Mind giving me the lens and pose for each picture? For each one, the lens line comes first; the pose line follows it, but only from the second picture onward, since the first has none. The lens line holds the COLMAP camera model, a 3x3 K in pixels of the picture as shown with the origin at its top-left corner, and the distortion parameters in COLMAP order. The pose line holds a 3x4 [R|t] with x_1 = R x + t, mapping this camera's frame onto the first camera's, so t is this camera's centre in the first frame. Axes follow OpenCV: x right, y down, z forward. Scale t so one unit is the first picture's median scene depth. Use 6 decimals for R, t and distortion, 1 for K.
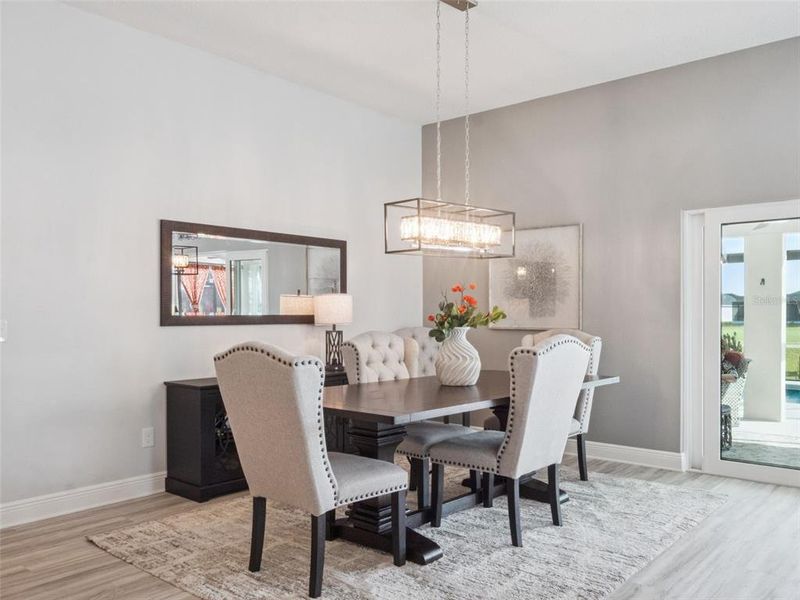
lens RADIAL K [[653.4, 0, 417.3], [0, 653.4, 318.2], [0, 0, 1]] dist [0.027281, 0.001316]
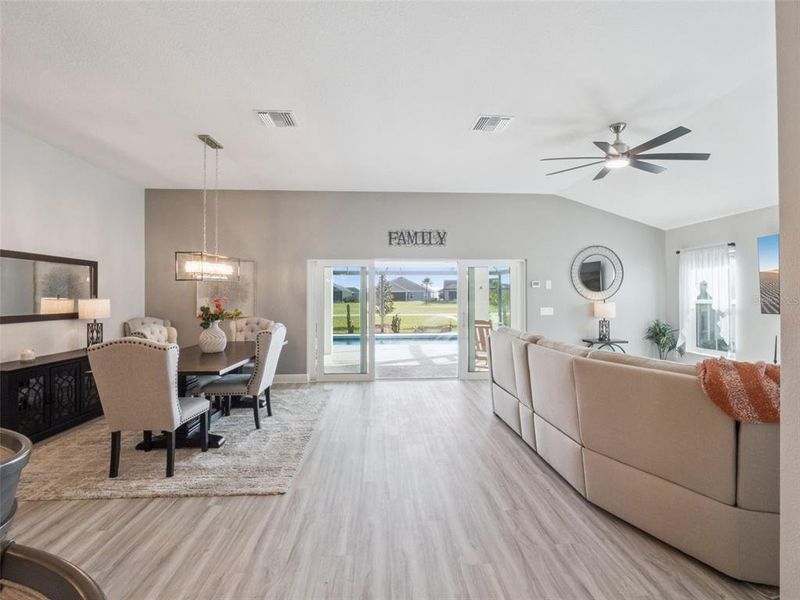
lens RADIAL K [[389.3, 0, 400.0], [0, 389.3, 300.0], [0, 0, 1]] dist [-0.005917, -0.001181]
pose [[0.727090, -0.004394, 0.686529, -0.316122], [0.004726, 0.999988, 0.001395, -0.044255], [-0.686526, 0.002230, 0.727101, -0.155177]]
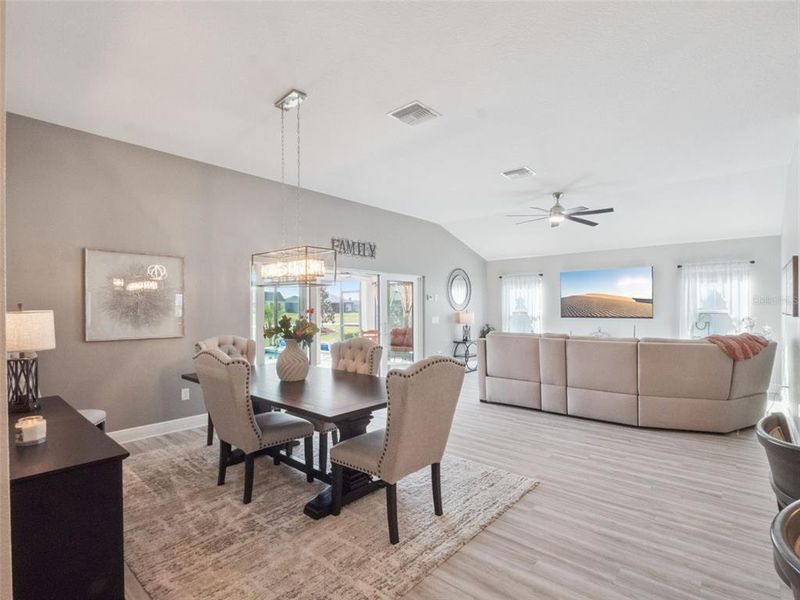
lens RADIAL K [[403.0, 0, 399.1], [0, 403.0, 315.3], [0, 0, 1]] dist [-0.000526, -0.000140]
pose [[0.024451, -0.013656, 0.999608, -0.806534], [0.012422, 0.999834, 0.013355, -0.045250], [-0.999624, 0.012090, 0.024617, 0.766097]]
